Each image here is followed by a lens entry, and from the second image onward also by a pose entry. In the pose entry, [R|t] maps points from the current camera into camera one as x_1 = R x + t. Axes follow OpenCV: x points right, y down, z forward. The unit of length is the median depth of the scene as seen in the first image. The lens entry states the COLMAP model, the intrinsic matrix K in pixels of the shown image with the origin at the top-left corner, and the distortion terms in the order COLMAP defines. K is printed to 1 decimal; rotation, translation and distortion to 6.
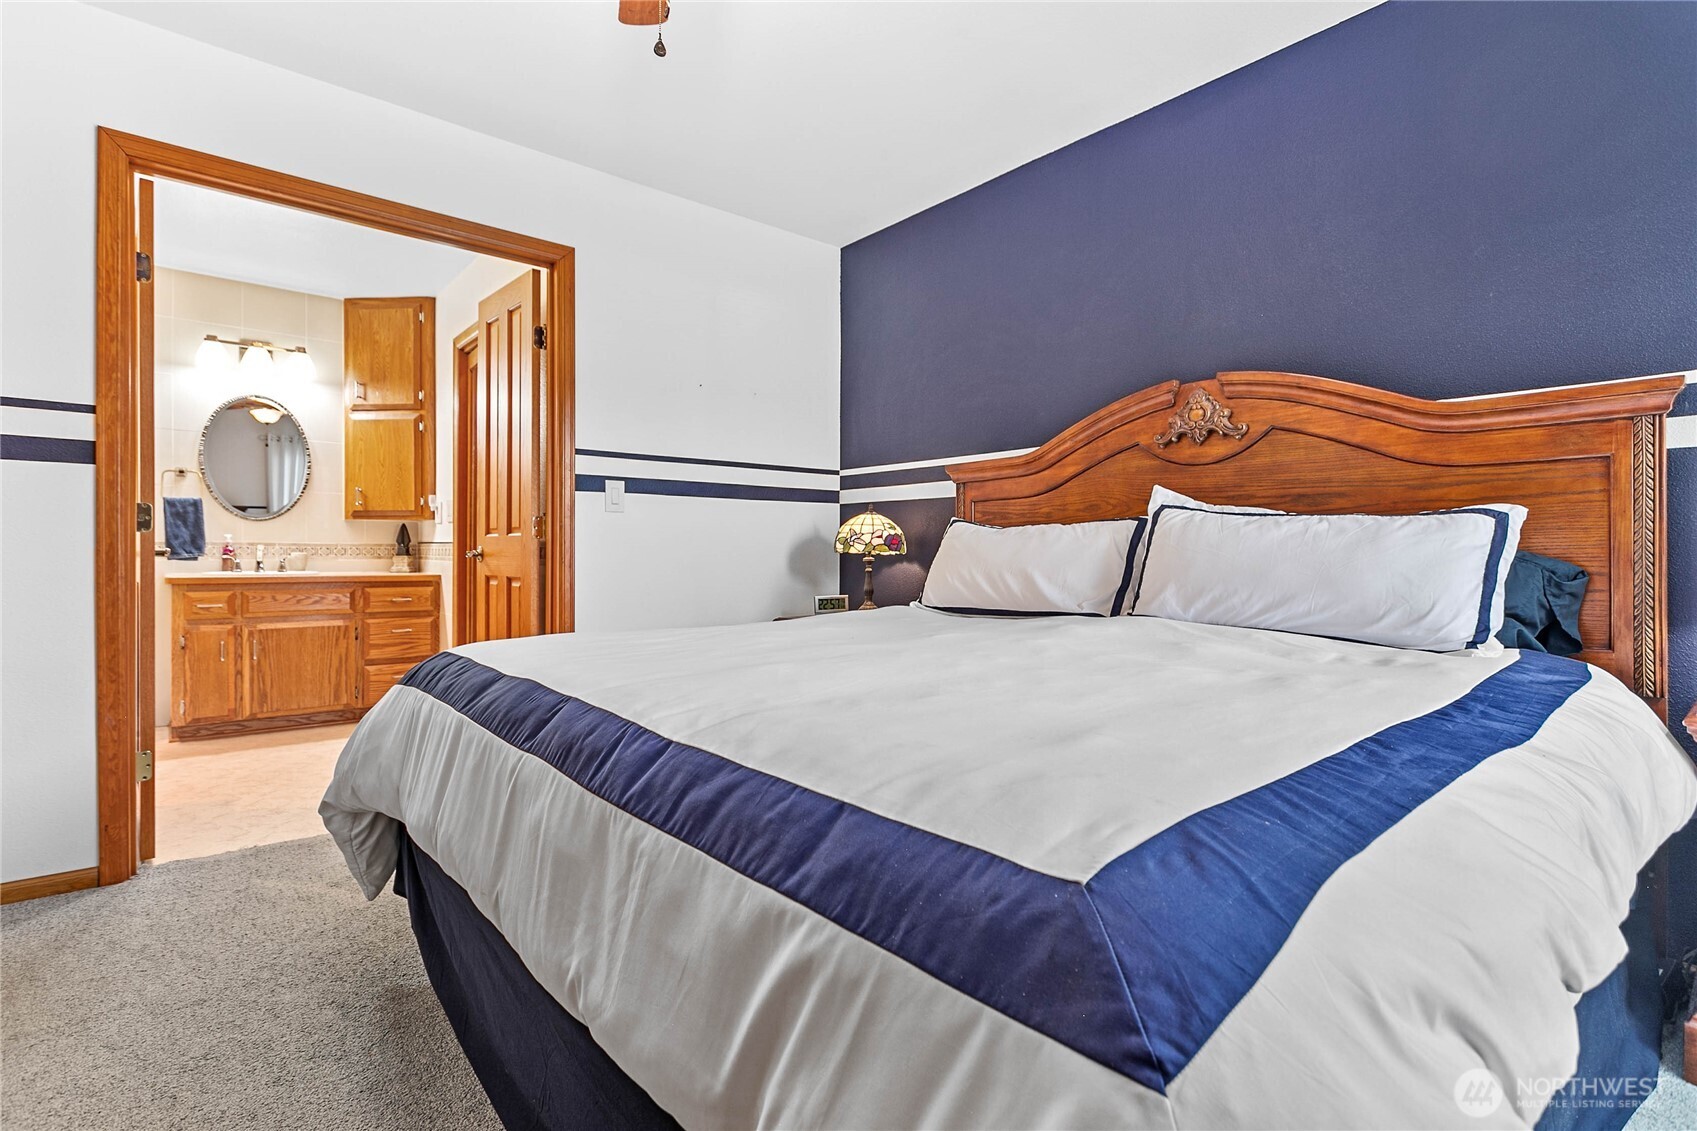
lens RADIAL K [[804.1, 0, 847.7], [0, 804.1, 547.1], [0, 0, 1]] dist [-0.001769, 0.000169]
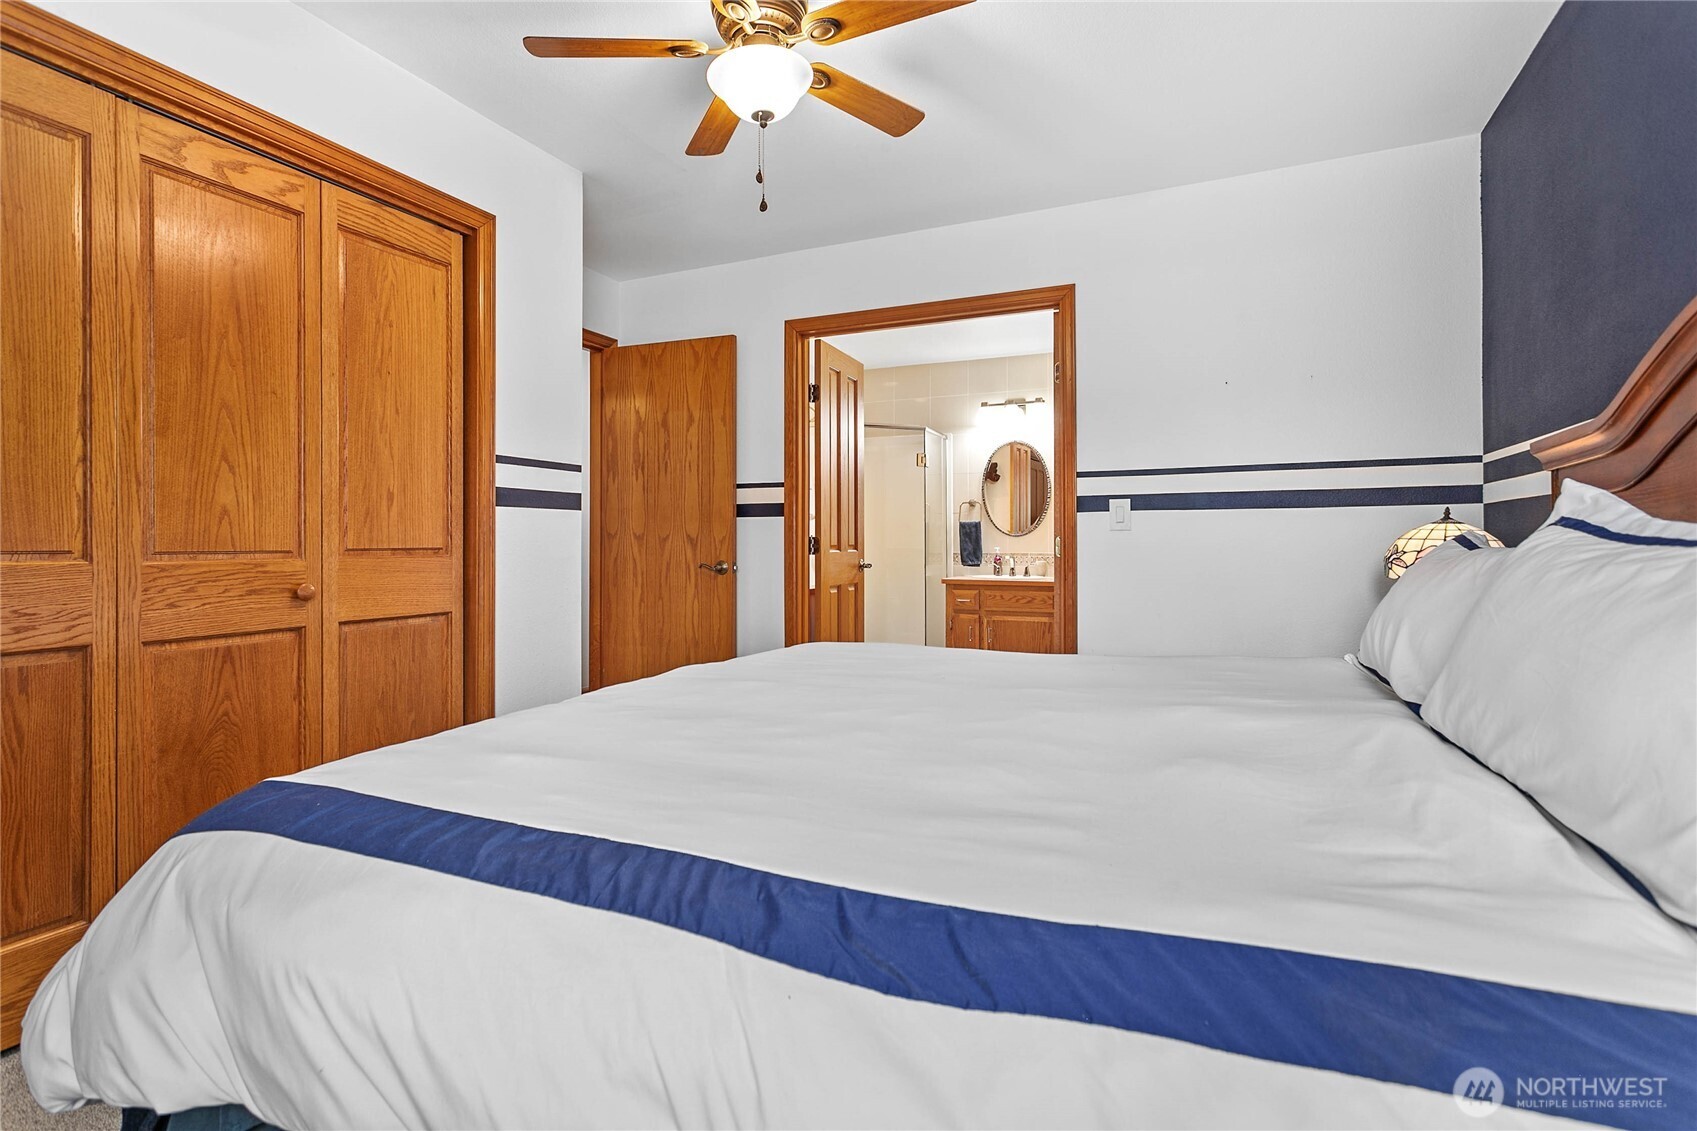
lens RADIAL K [[820.8, 0, 843.5], [0, 820.8, 538.3], [0, 0, 1]] dist [0.025038, 0.000272]
pose [[0.418852, -0.011934, -0.907976, 0.493593], [0.006216, 0.999928, -0.010275, -0.024901], [0.908033, -0.001340, 0.418896, 0.253057]]
